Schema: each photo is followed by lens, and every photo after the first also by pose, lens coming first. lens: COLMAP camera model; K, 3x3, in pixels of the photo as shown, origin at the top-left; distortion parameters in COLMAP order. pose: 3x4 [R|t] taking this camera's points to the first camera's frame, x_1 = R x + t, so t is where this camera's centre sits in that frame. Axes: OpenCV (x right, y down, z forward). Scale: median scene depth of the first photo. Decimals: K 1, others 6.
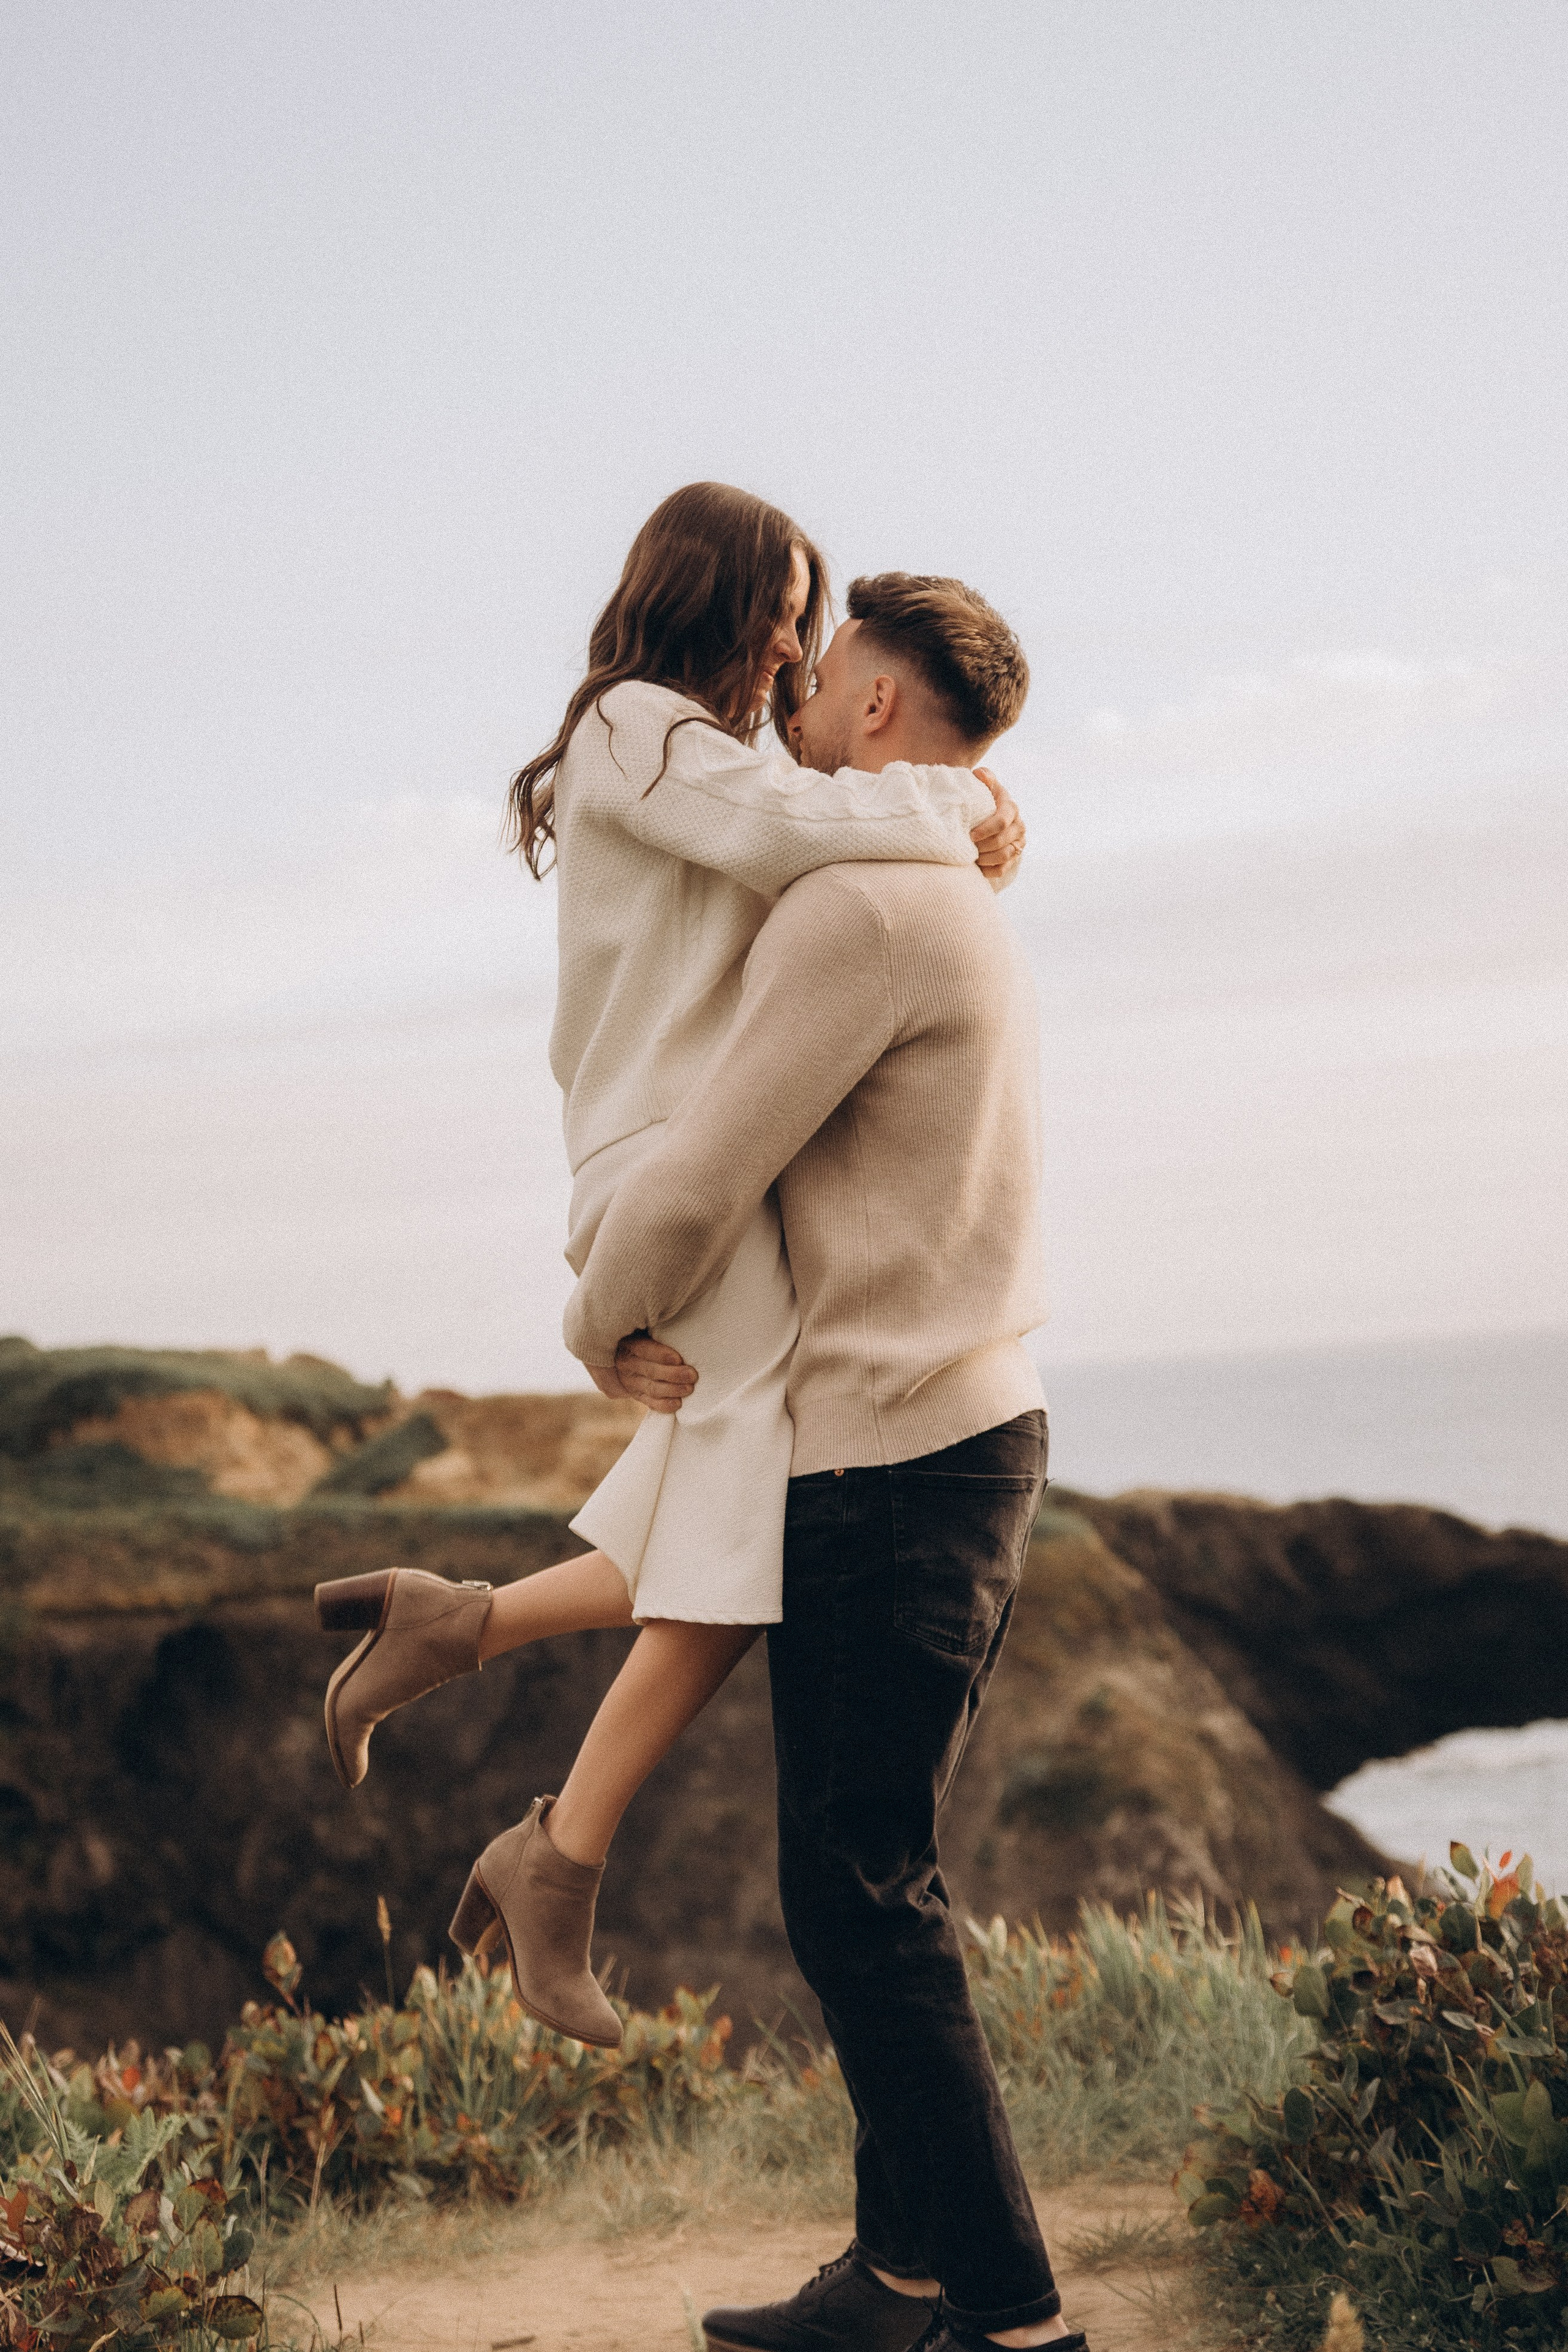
lens RADIAL K [[4927.1, 0, 790.9], [0, 4927.1, 1169.9], [0, 0, 1]] dist [0.332293, 0.000000]
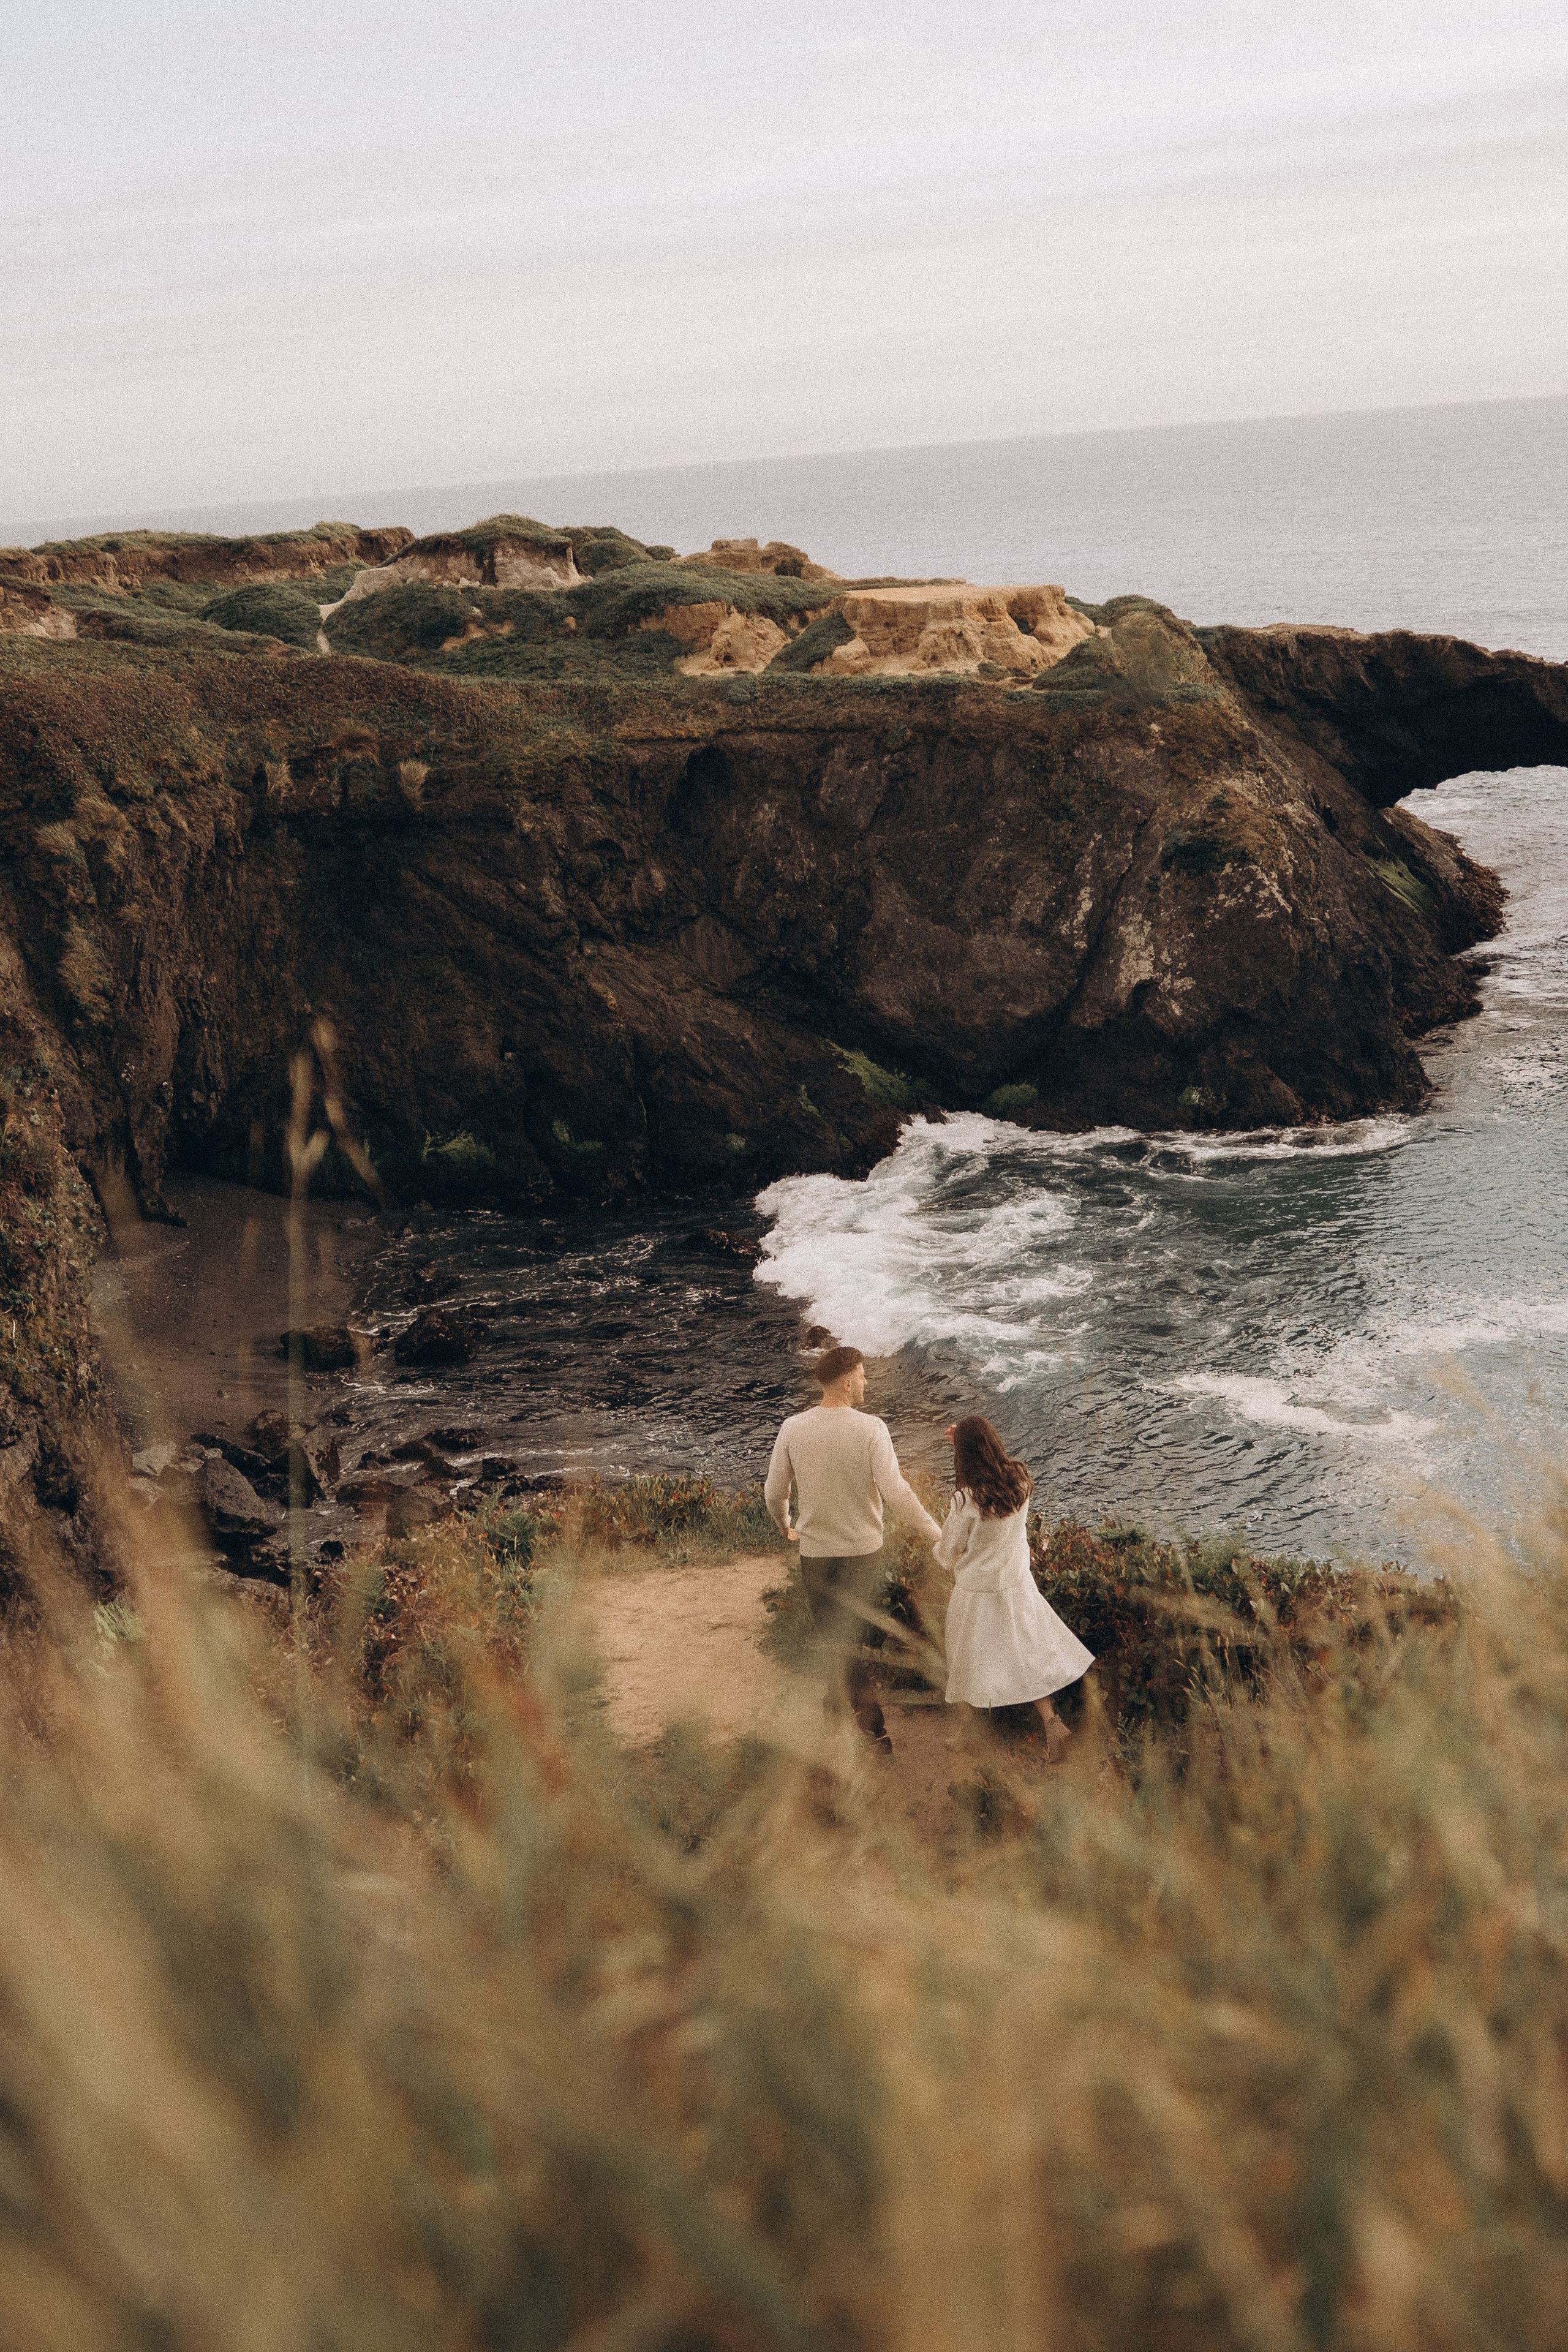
lens RADIAL K [[3161.1, 0, 783.9], [0, 3161.1, 1180.8], [0, 0, 1]] dist [-0.060950, 0.000000]
pose [[0.994386, 0.020872, -0.103738, 0.026759], [0.008274, 0.962016, 0.272866, -0.066782], [0.105493, -0.272192, 0.956443, -0.114433]]
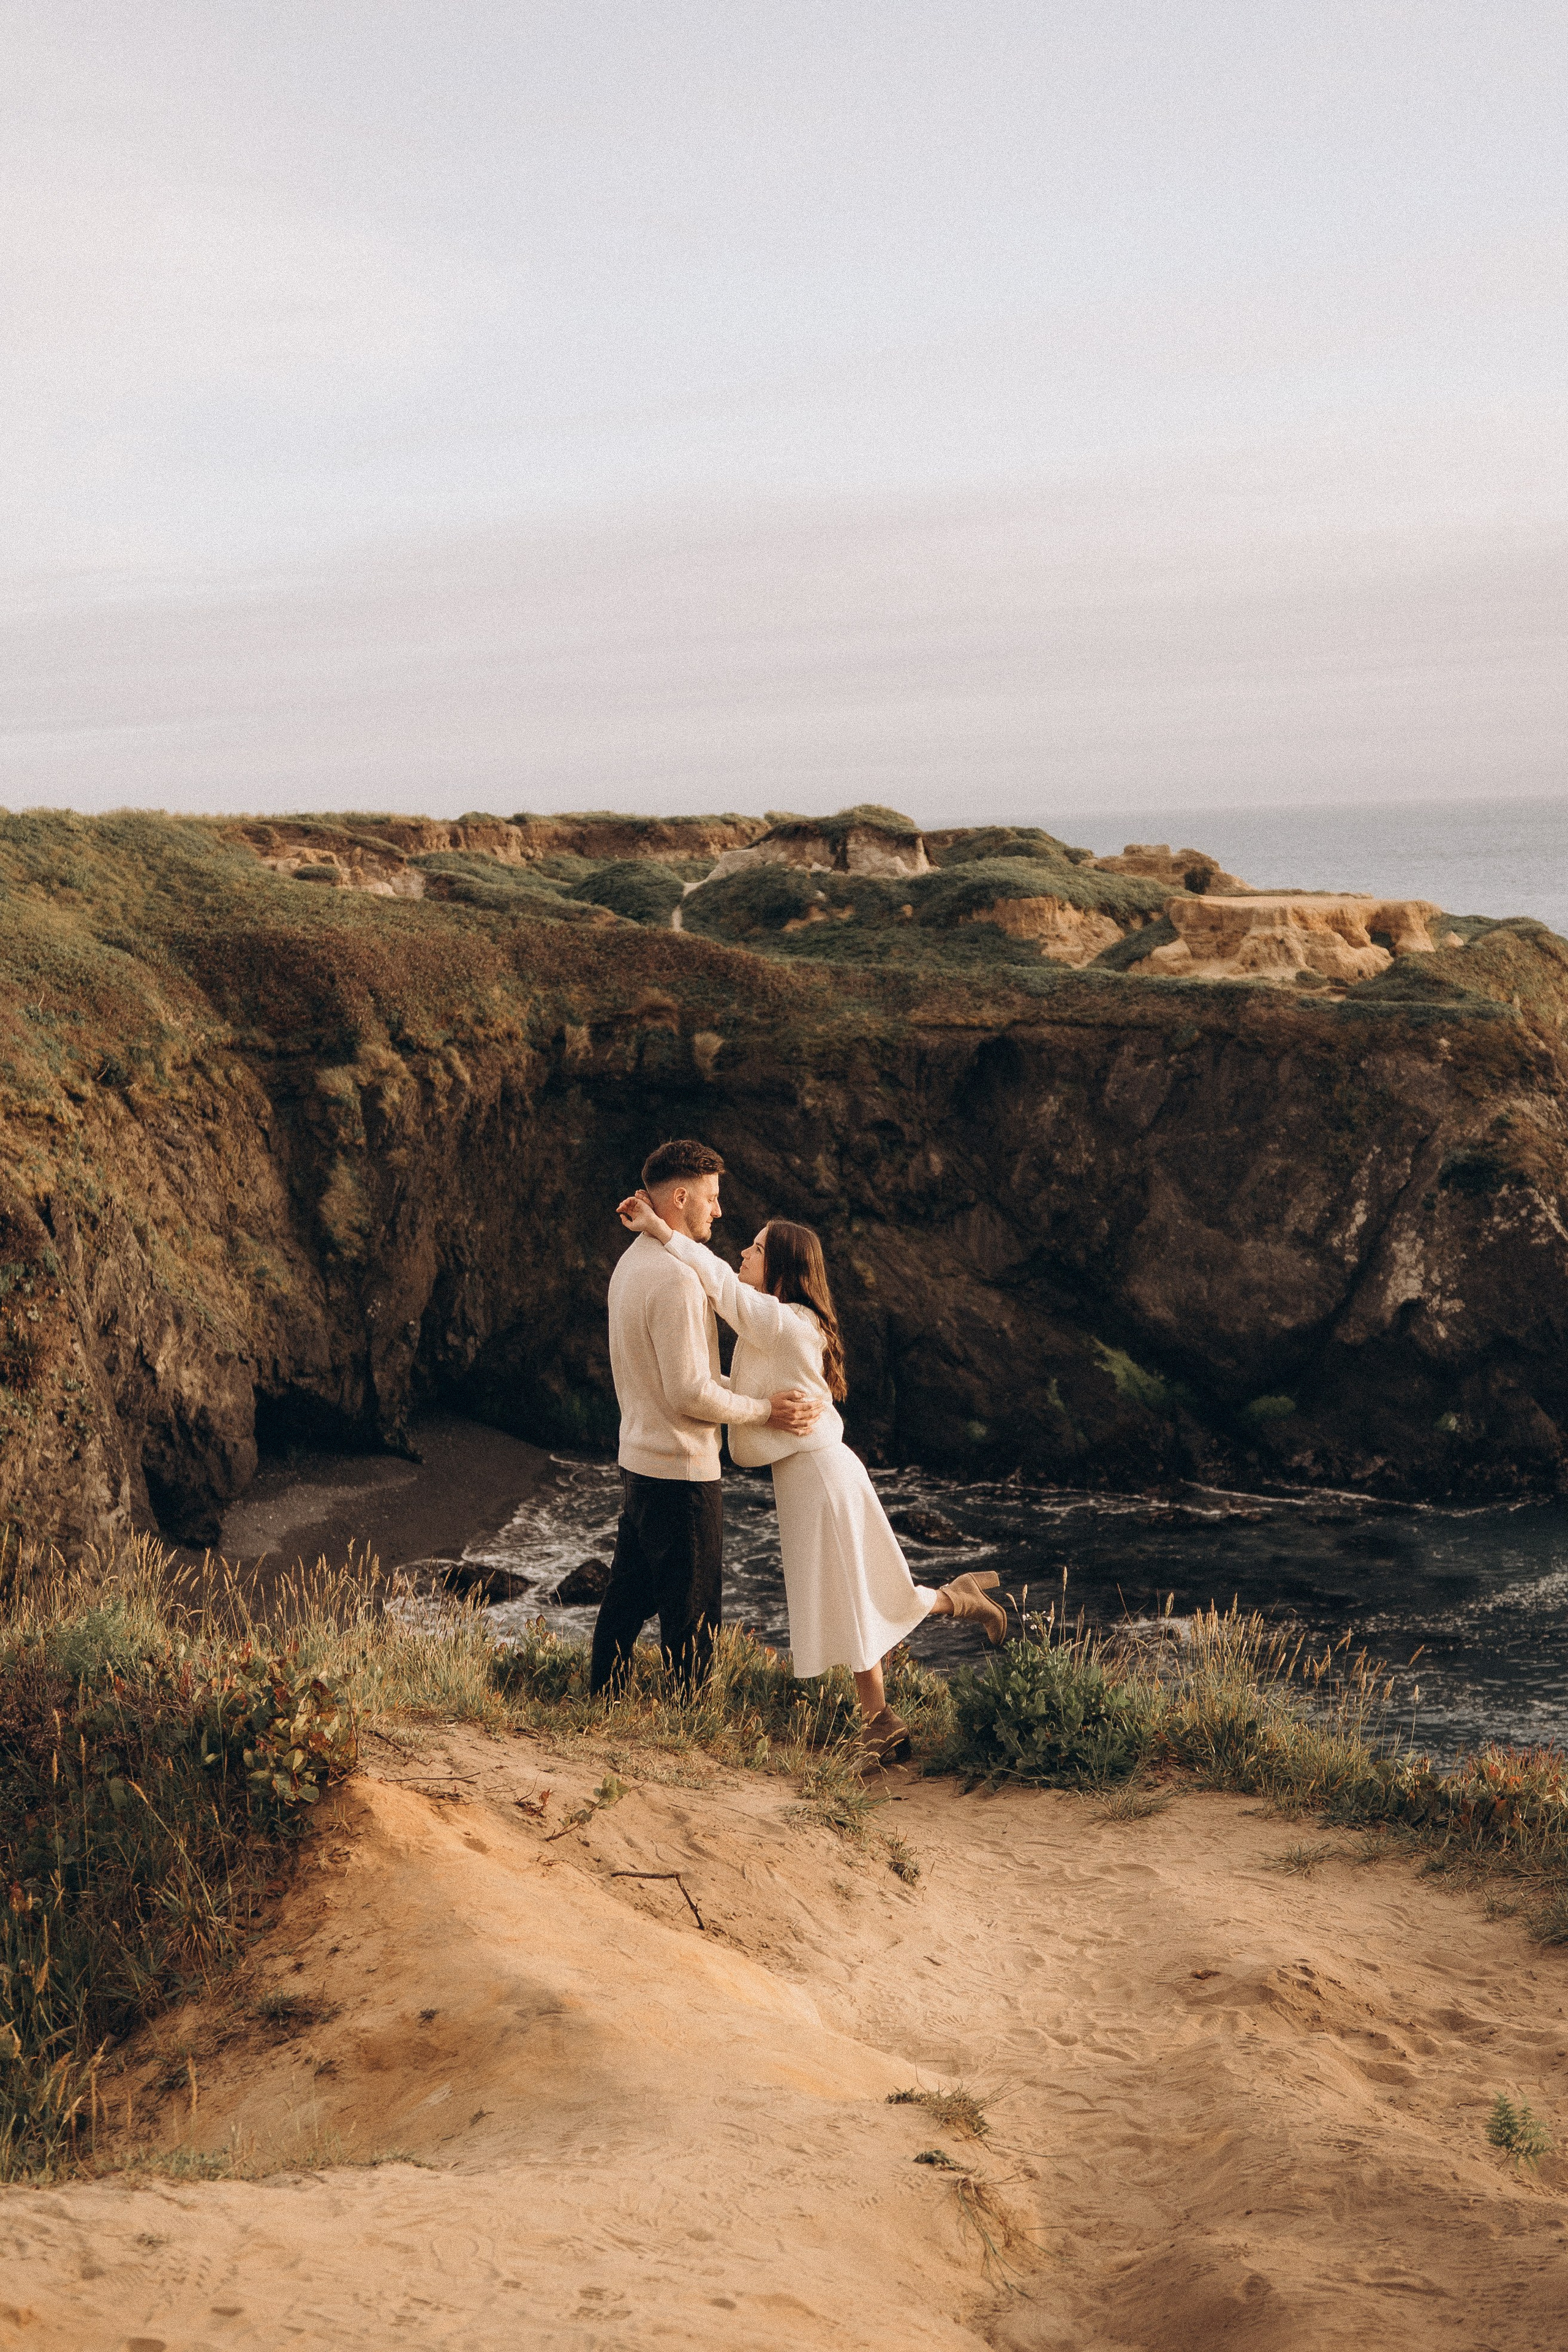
lens RADIAL K [[3161.1, 0, 783.8], [0, 3161.1, 1176.9], [0, 0, 1]] dist [-0.060950, 0.000000]
pose [[0.944166, 0.076920, -0.320366, 0.173769], [-0.020547, 0.984219, 0.175759, -0.056466], [0.328830, -0.159363, 0.930846, -0.085470]]
